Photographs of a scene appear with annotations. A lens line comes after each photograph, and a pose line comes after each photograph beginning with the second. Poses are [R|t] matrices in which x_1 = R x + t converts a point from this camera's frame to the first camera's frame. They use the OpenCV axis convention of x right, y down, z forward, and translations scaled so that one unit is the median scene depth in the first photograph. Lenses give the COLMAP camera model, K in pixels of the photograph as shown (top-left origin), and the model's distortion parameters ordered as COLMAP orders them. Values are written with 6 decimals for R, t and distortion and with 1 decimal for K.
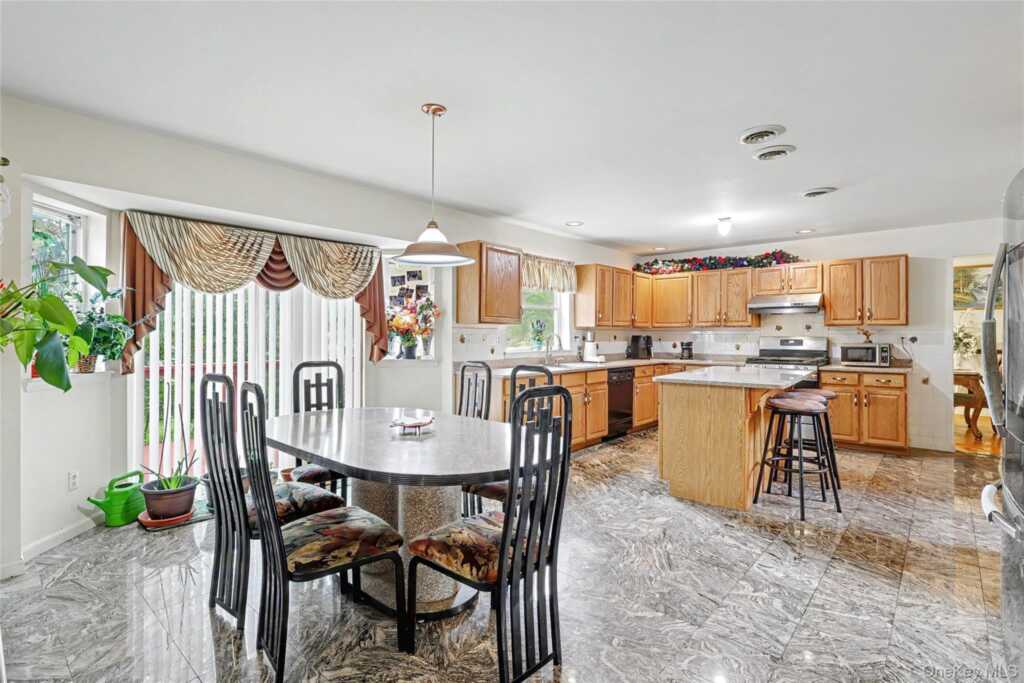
lens RADIAL K [[490.2, 0, 509.2], [0, 490.2, 332.4], [0, 0, 1]] dist [-0.006128, 0.000524]
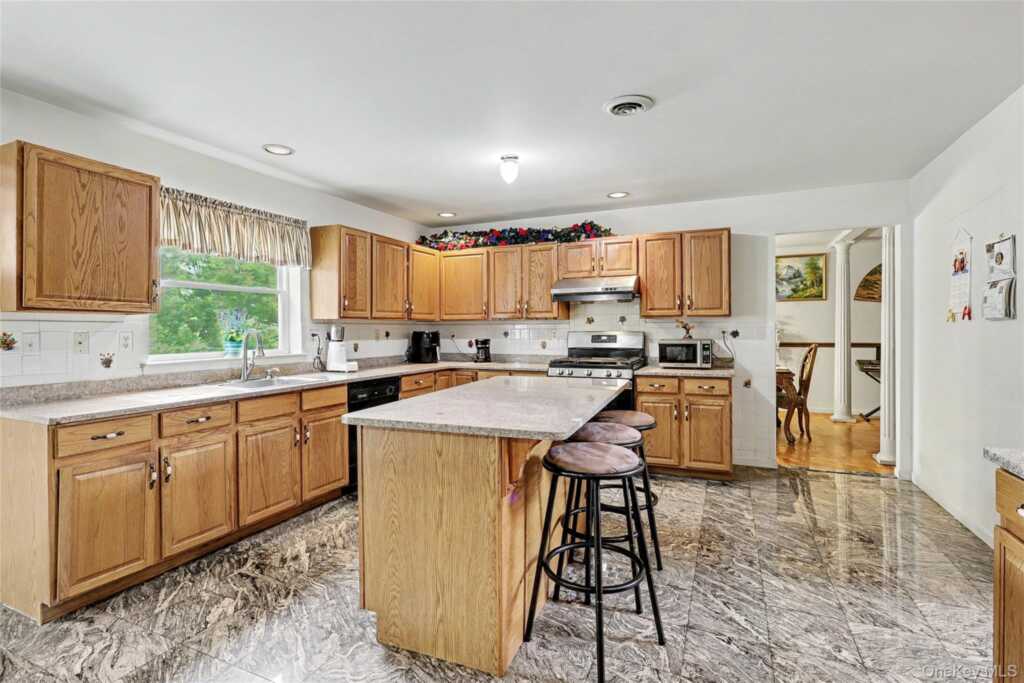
lens RADIAL K [[492.8, 0, 506.5], [0, 492.8, 328.1], [0, 0, 1]] dist [-0.005994, 0.000612]
pose [[0.954482, -0.006208, 0.298205, 0.200704], [0.006032, 0.999981, 0.001513, 0.001187], [-0.298209, 0.000355, 0.954501, 0.303985]]
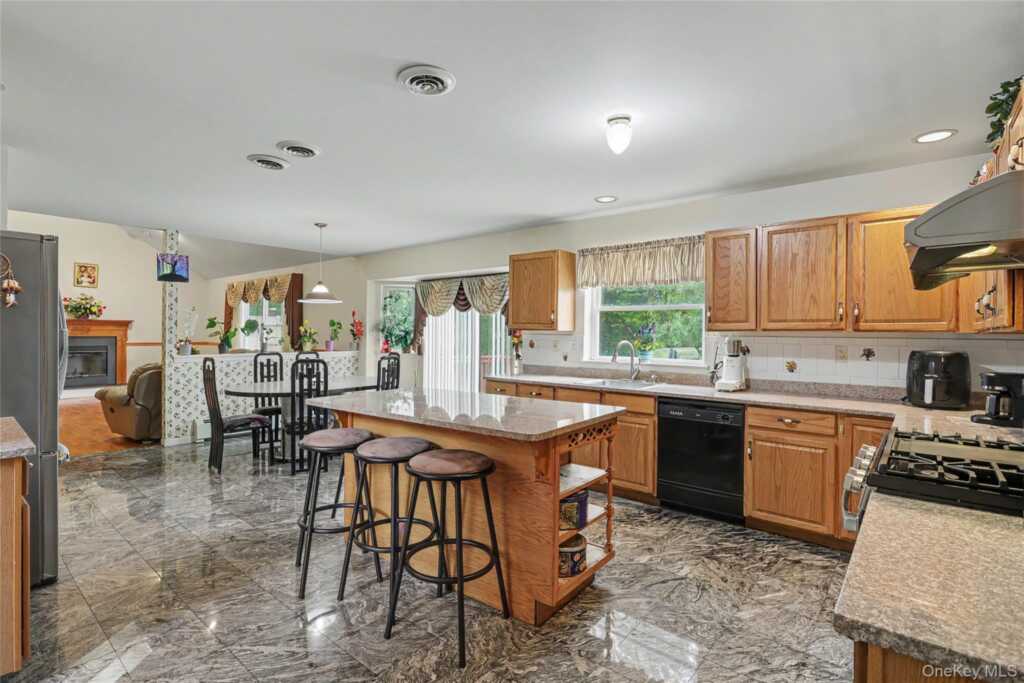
lens RADIAL K [[490.2, 0, 509.2], [0, 490.2, 332.4], [0, 0, 1]] dist [-0.006128, 0.000524]
pose [[0.029627, -0.002495, -0.999558, 0.823809], [-0.006874, 0.999973, -0.002700, -0.007708], [0.999537, 0.006951, 0.029609, 0.758120]]
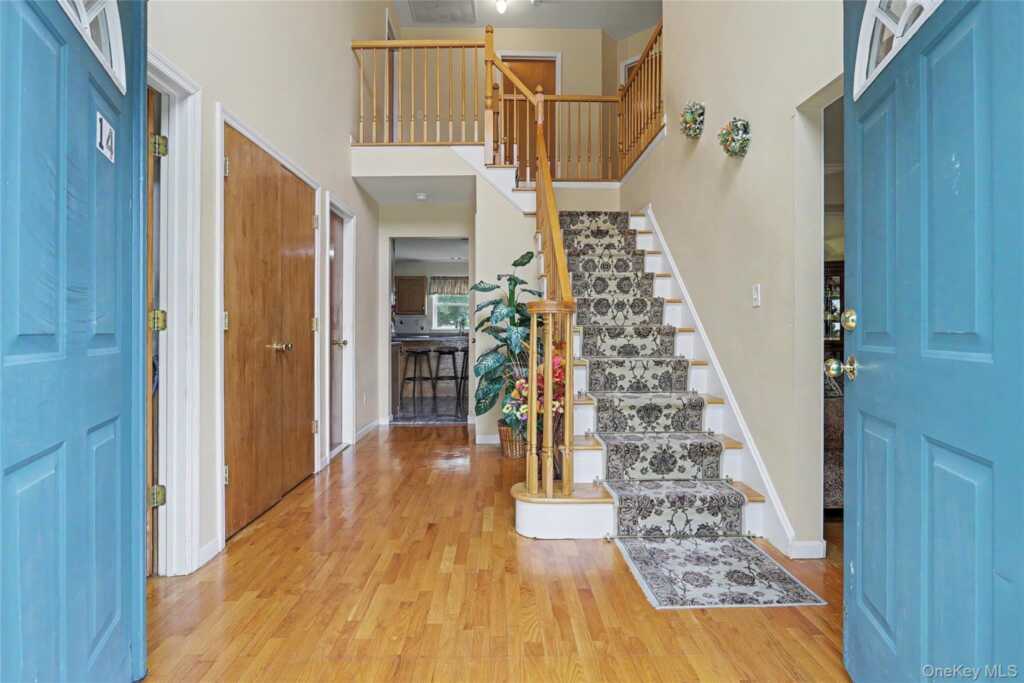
lens RADIAL K [[492.8, 0, 506.5], [0, 492.8, 328.1], [0, 0, 1]] dist [-0.005994, 0.000612]
pose [[0.684248, -0.008334, -0.729201, 1.455379], [0.000486, 0.999940, -0.010972, 0.051513], [0.729249, 0.007153, 0.684211, -0.099831]]
